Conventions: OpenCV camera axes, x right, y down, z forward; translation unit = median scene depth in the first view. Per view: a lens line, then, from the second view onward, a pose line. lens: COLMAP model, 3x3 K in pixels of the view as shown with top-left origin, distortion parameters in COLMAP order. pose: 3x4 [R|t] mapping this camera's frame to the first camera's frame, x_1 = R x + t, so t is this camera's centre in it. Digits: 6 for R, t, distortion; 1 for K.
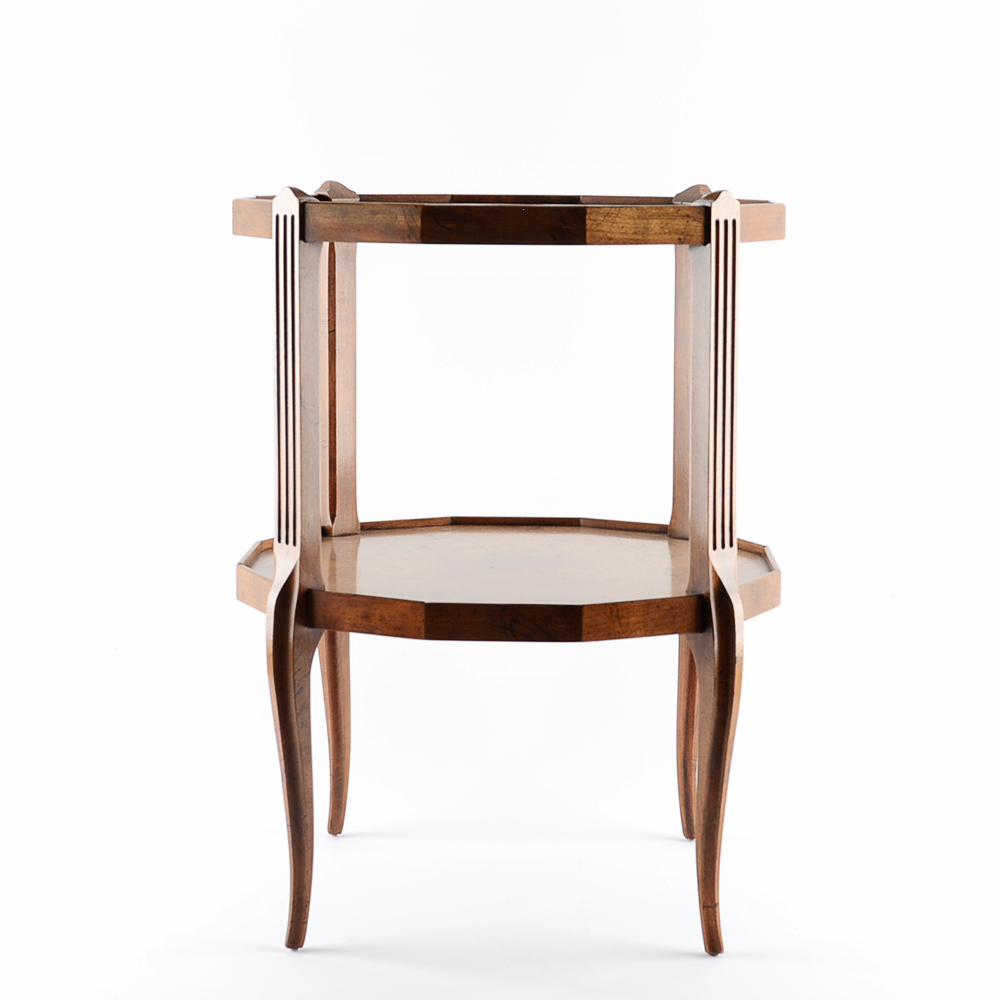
lens RADIAL K [[2312.6, 0, 500.0], [0, 2312.6, 500.0], [0, 0, 1]] dist [-0.043500, -0.012744]
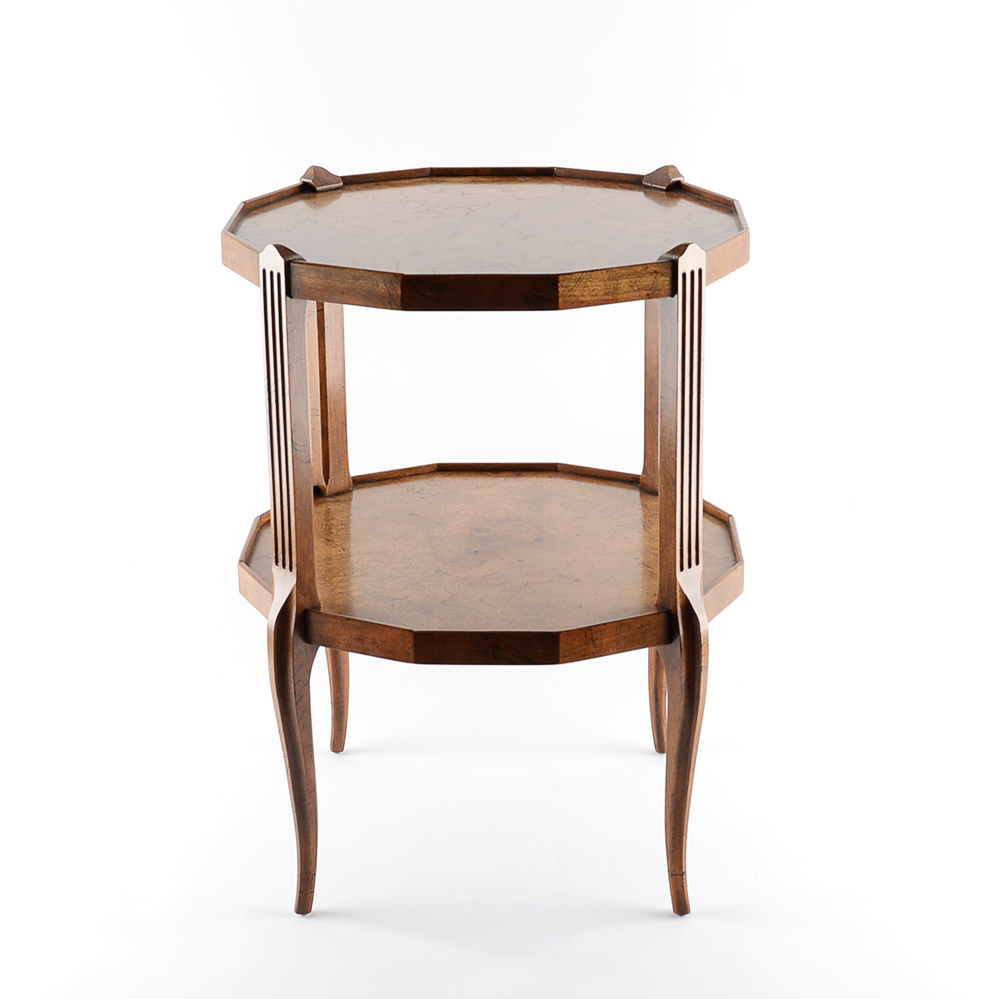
lens RADIAL K [[2148.7, 0, 499.5], [0, 2148.7, 481.7], [0, 0, 1]] dist [-0.058997, -0.031917]
pose [[0.999860, -0.016575, 0.002454, 0.006314], [0.015870, 0.983762, 0.178774, -0.199225], [-0.005377, -0.178710, 0.983887, 0.025038]]
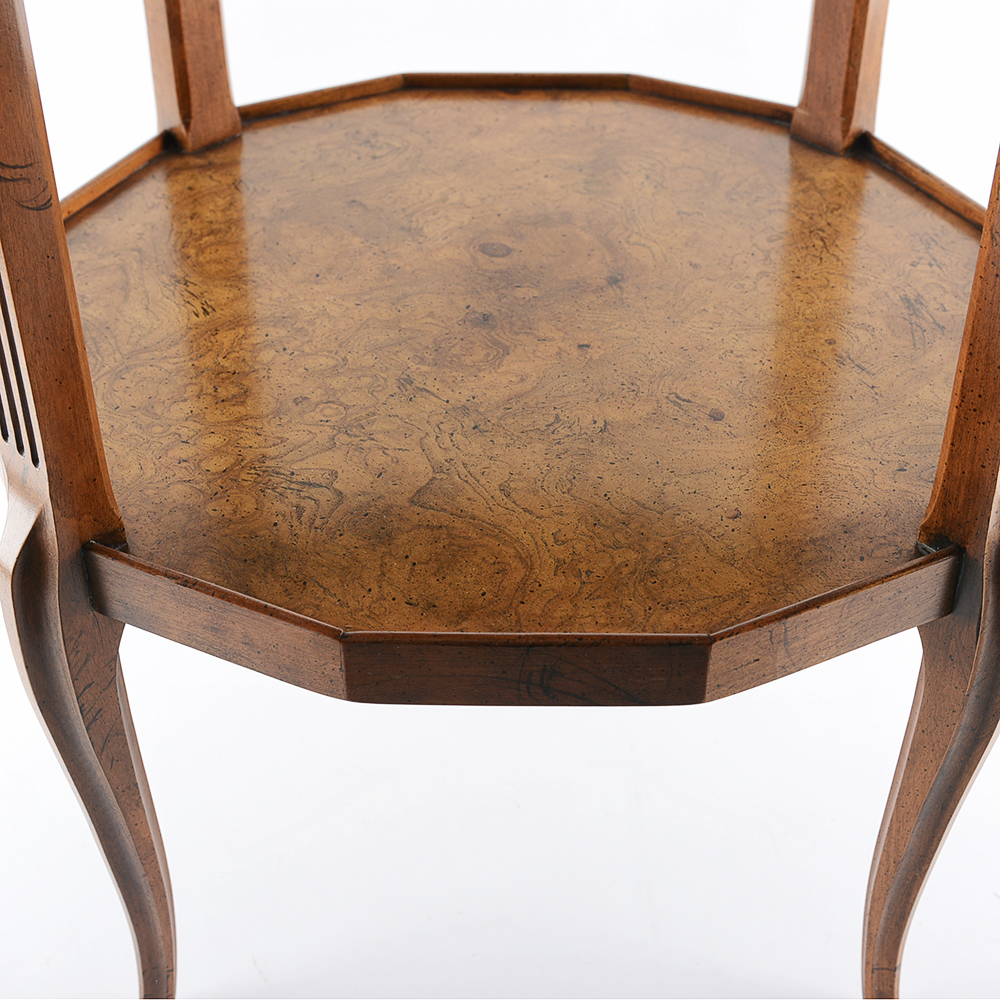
lens RADIAL K [[1638.7, 0, 500.0], [0, 1638.7, 500.0], [0, 0, 1]] dist [-0.037413, -0.004928]
pose [[0.999654, -0.019177, 0.017996, -0.008119], [0.007687, 0.867485, 0.497404, -0.125951], [-0.025150, -0.497093, 0.867333, 0.734569]]
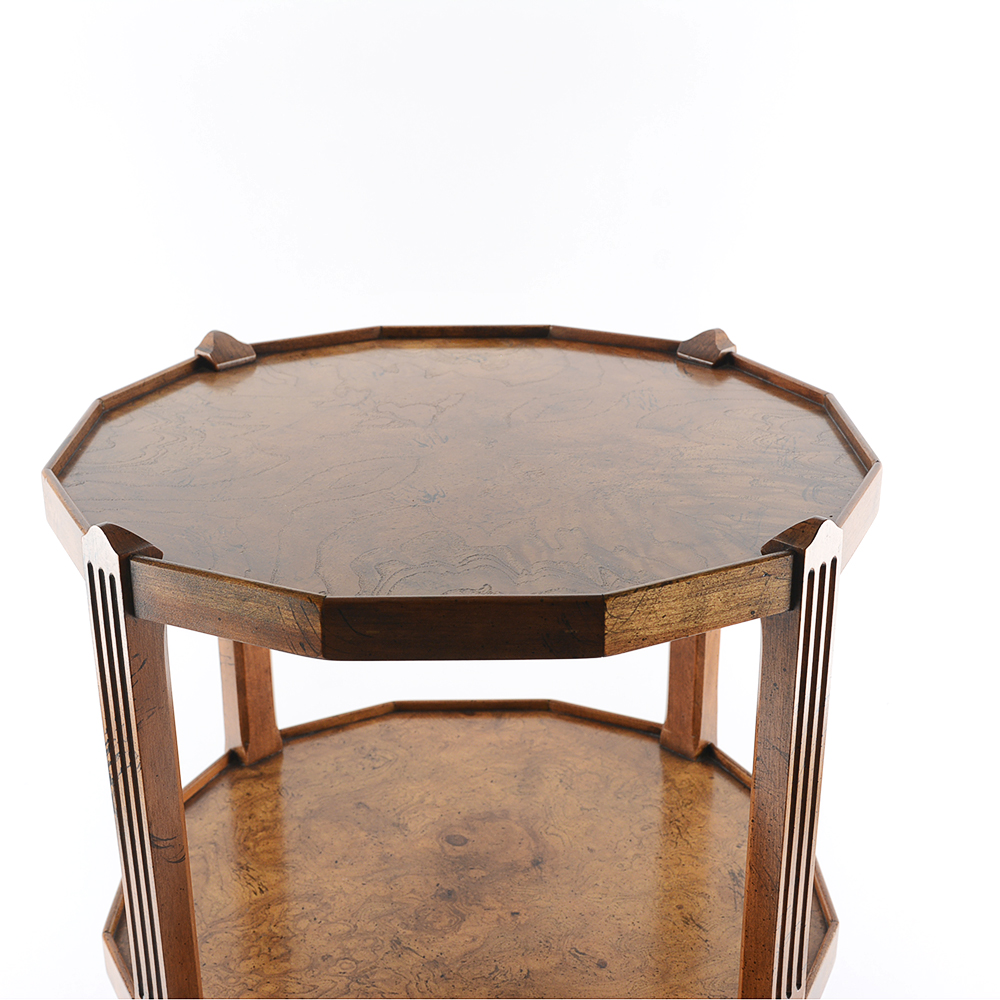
lens RADIAL K [[1485.2, 0, 500.1], [0, 1485.2, 520.5], [0, 0, 1]] dist [-0.048822, 0.017614]
pose [[0.998894, -0.025211, 0.039682, -0.003271], [0.015032, 0.971021, 0.238523, -0.224137], [-0.044545, -0.237663, 0.970326, 0.613826]]
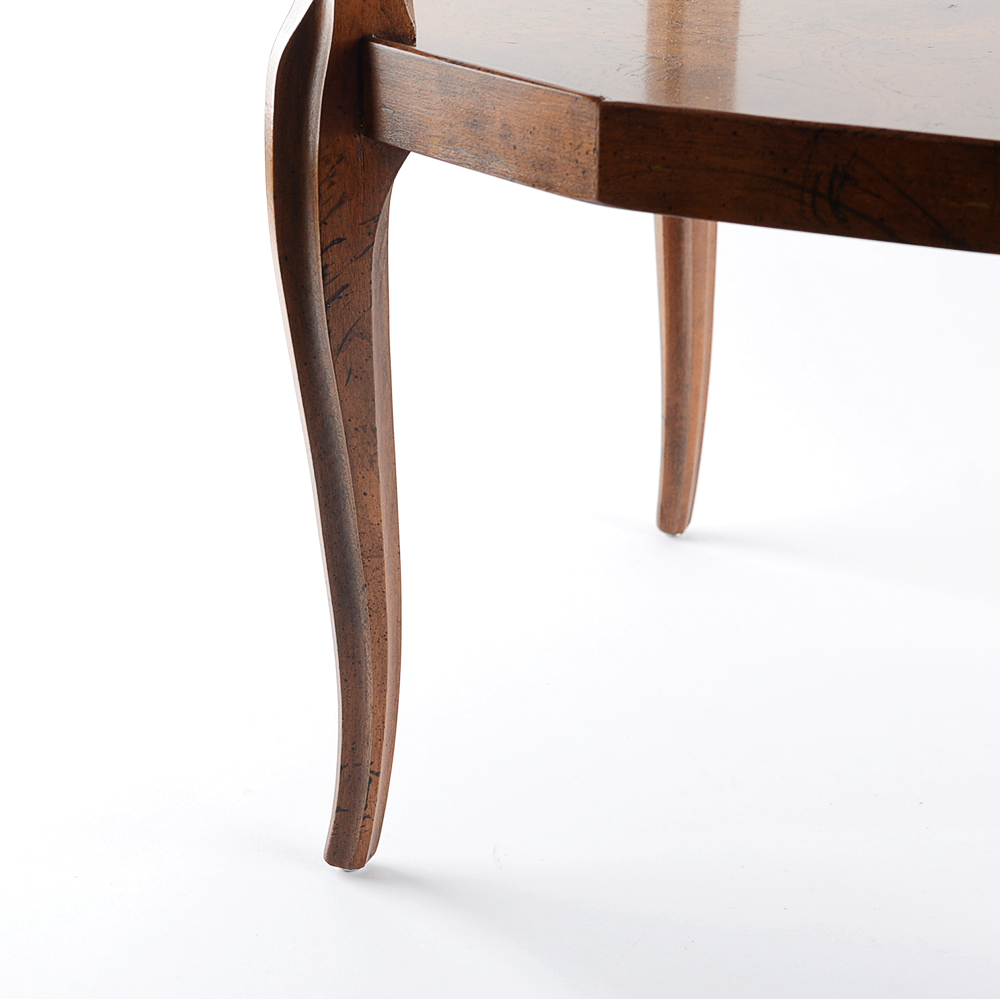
lens RADIAL K [[2489.9, 0, 336.6], [0, 2489.9, 499.4], [0, 0, 1]] dist [0.014409, -0.416287]
pose [[0.906504, 0.143641, -0.397011, 0.089604], [-0.041672, 0.966195, 0.254424, 0.007781], [0.420135, -0.214092, 0.881845, 0.620308]]
